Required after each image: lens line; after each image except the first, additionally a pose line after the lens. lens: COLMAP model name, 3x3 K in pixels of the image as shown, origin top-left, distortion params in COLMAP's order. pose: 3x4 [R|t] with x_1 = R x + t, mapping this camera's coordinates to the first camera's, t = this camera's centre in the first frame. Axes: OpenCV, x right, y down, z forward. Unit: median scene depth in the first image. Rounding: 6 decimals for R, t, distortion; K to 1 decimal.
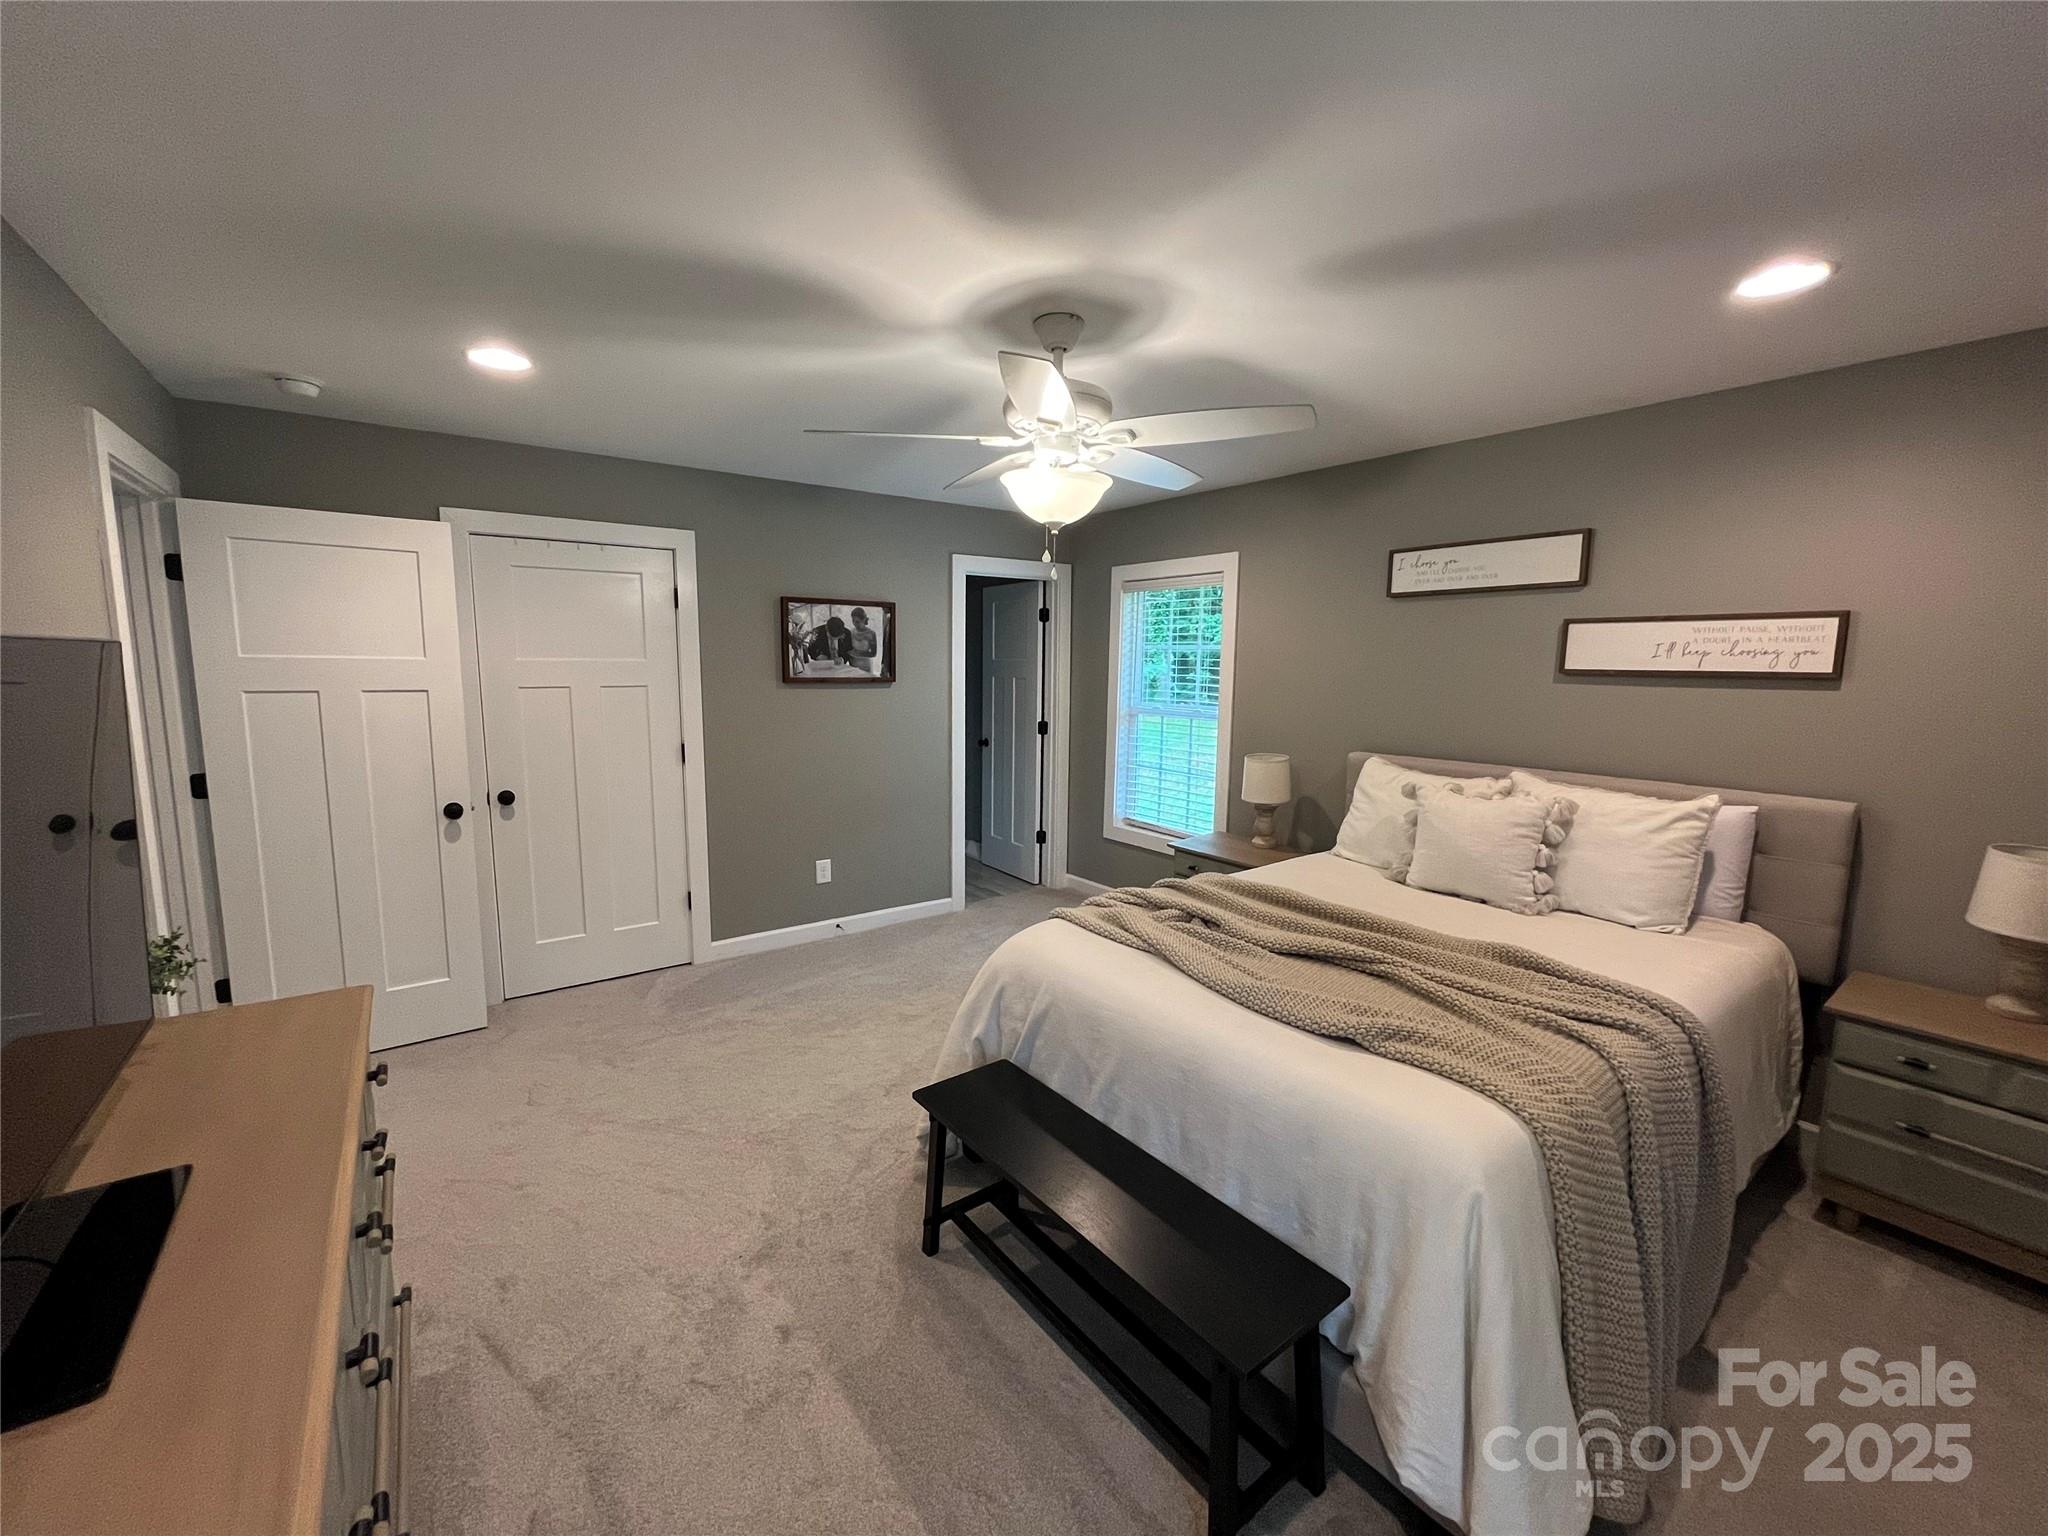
lens RADIAL K [[824.9, 0, 1019.0], [0, 824.9, 768.2], [0, 0, 1]] dist [-0.003953, -0.000558]
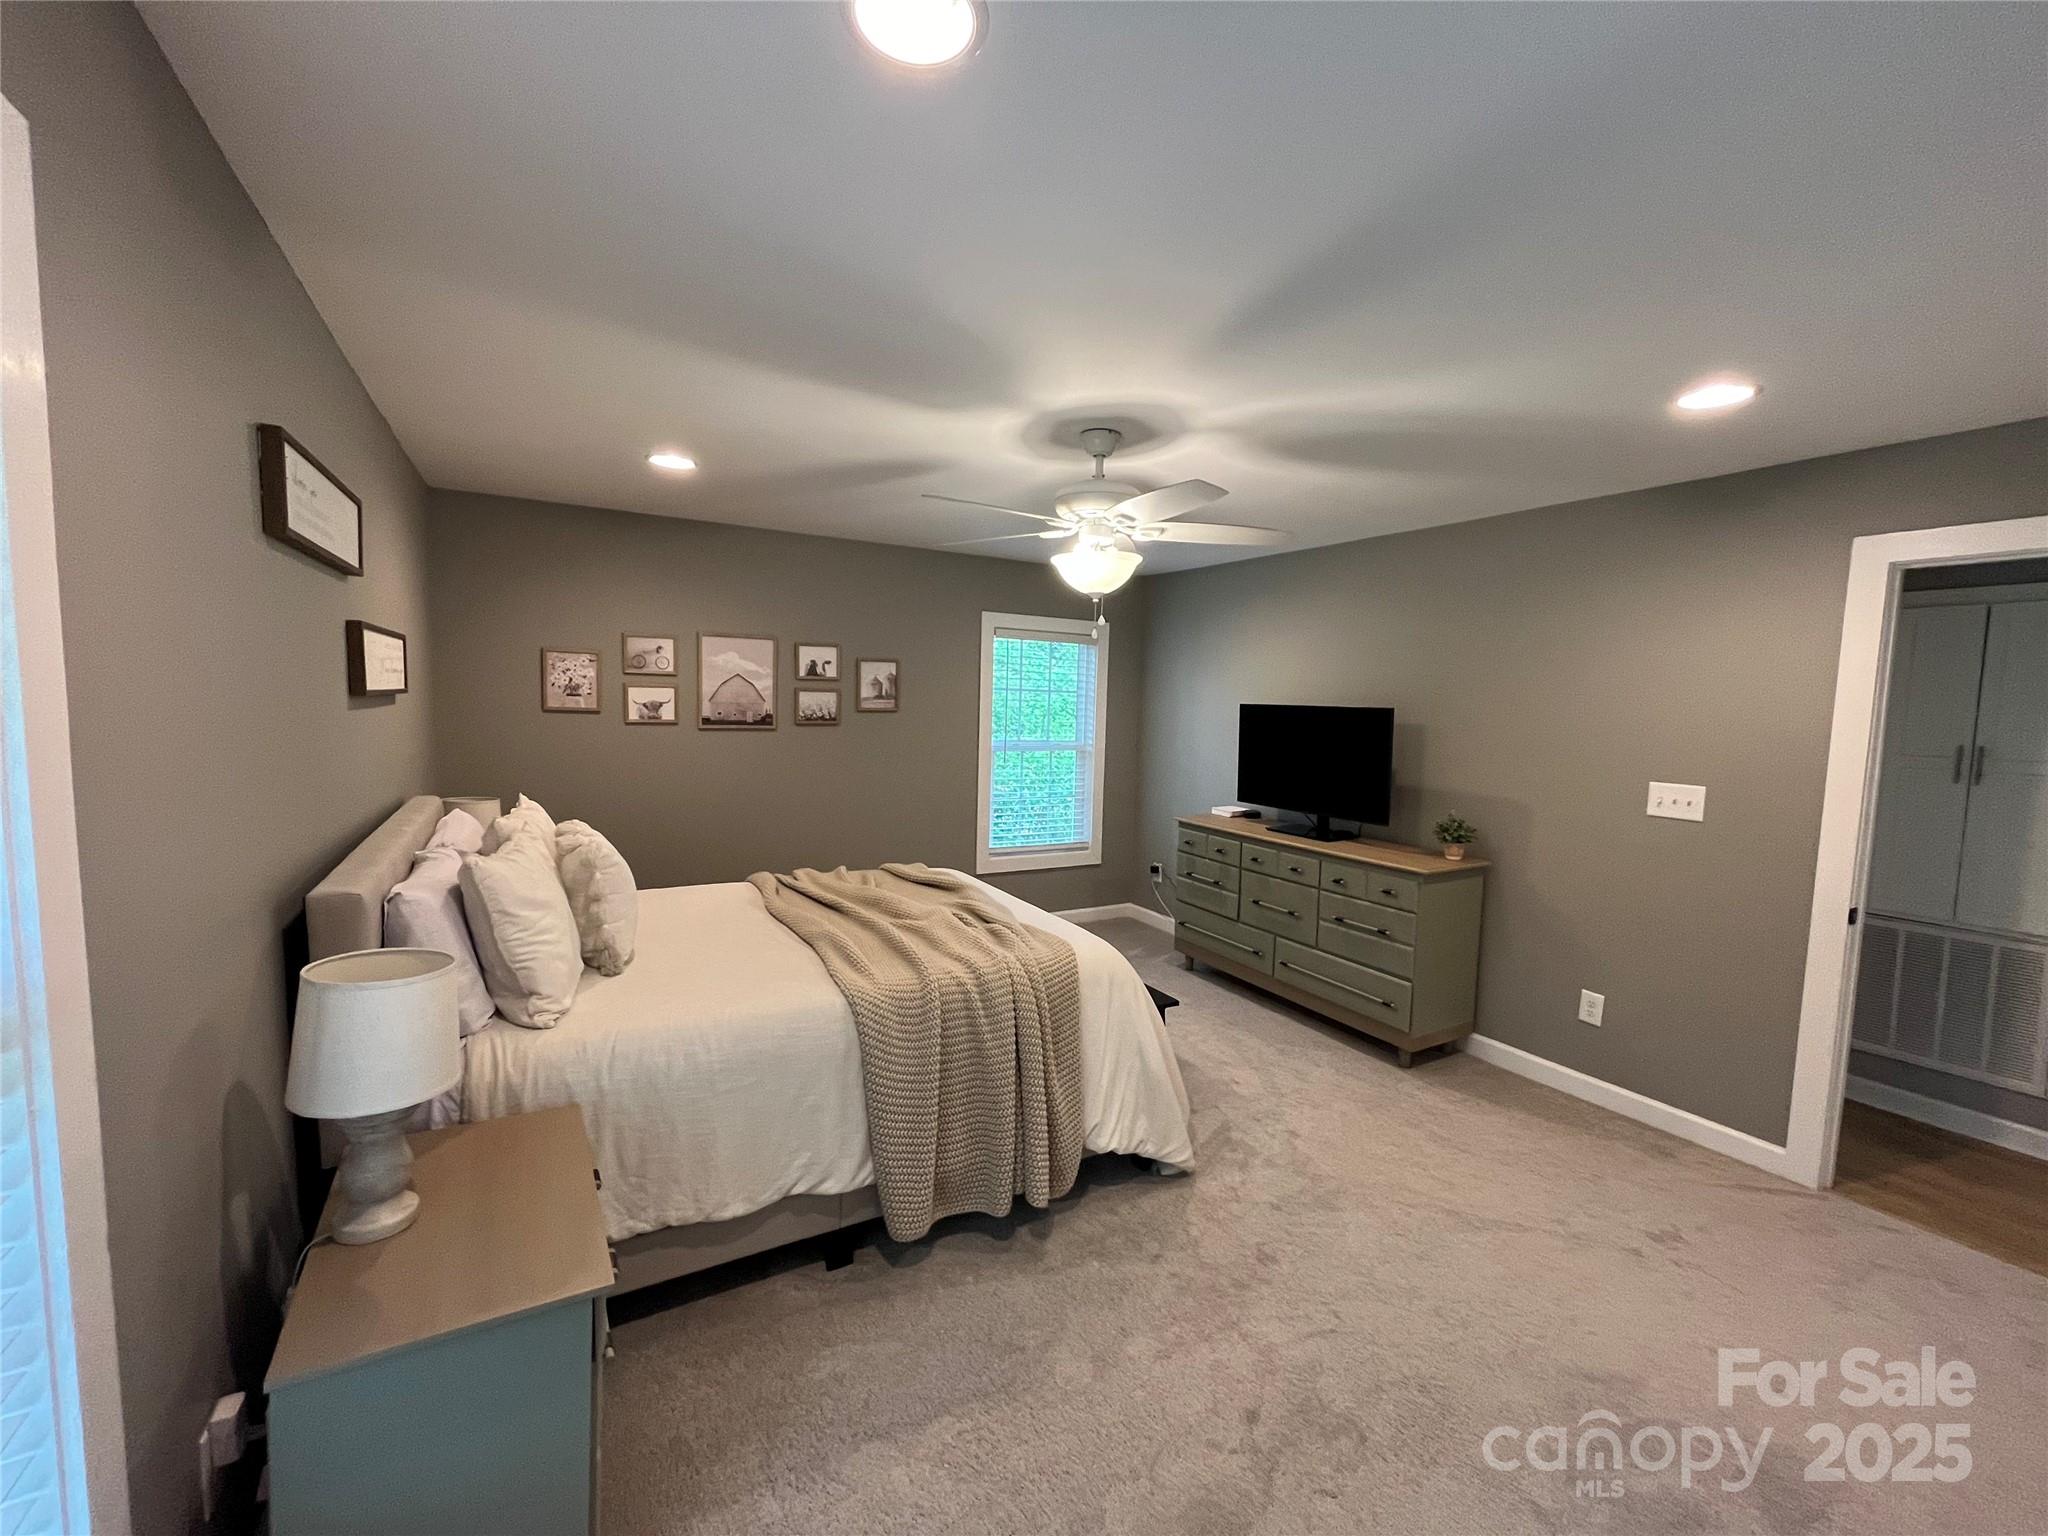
lens RADIAL K [[824.9, 0, 1019.0], [0, 824.9, 768.2], [0, 0, 1]] dist [-0.003953, -0.000558]
pose [[-0.992089, -0.046892, 0.116446, 0.002113], [-0.020972, 0.976487, 0.214554, -0.220991], [-0.123769, 0.210414, -0.969746, 1.639089]]
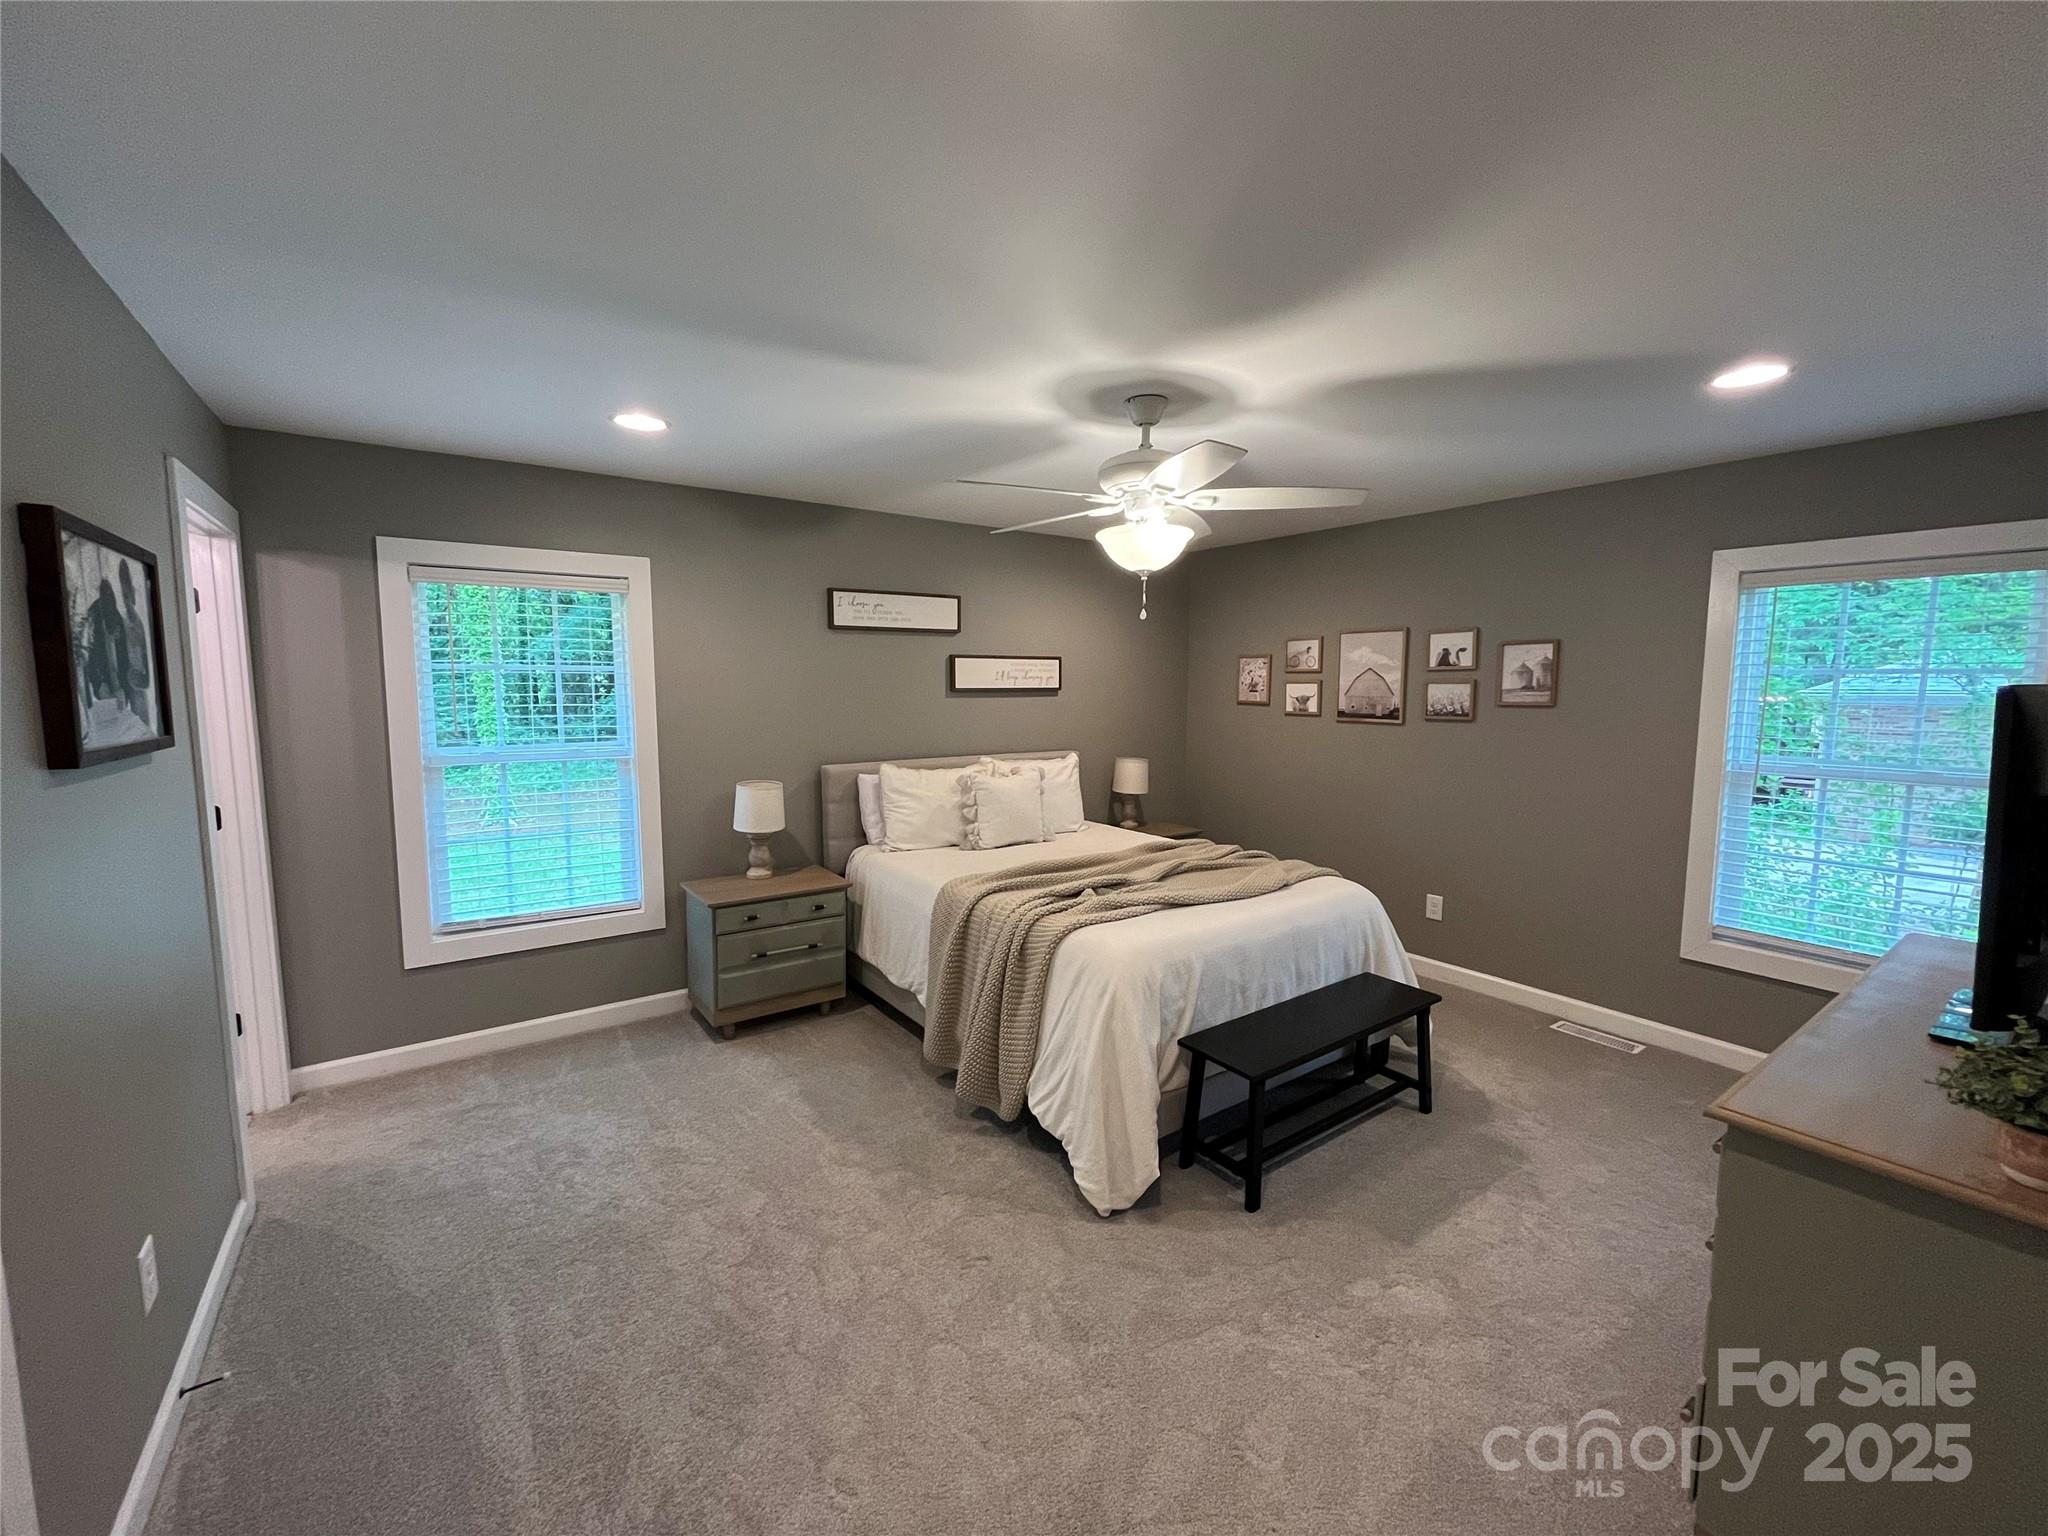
lens RADIAL K [[824.9, 0, 1019.0], [0, 824.9, 768.2], [0, 0, 1]] dist [-0.003953, -0.000558]
pose [[0.025098, -0.112659, 0.993317, -0.827353], [0.128572, 0.985741, 0.108551, -0.125311], [-0.991383, 0.124988, 0.039225, 0.844907]]
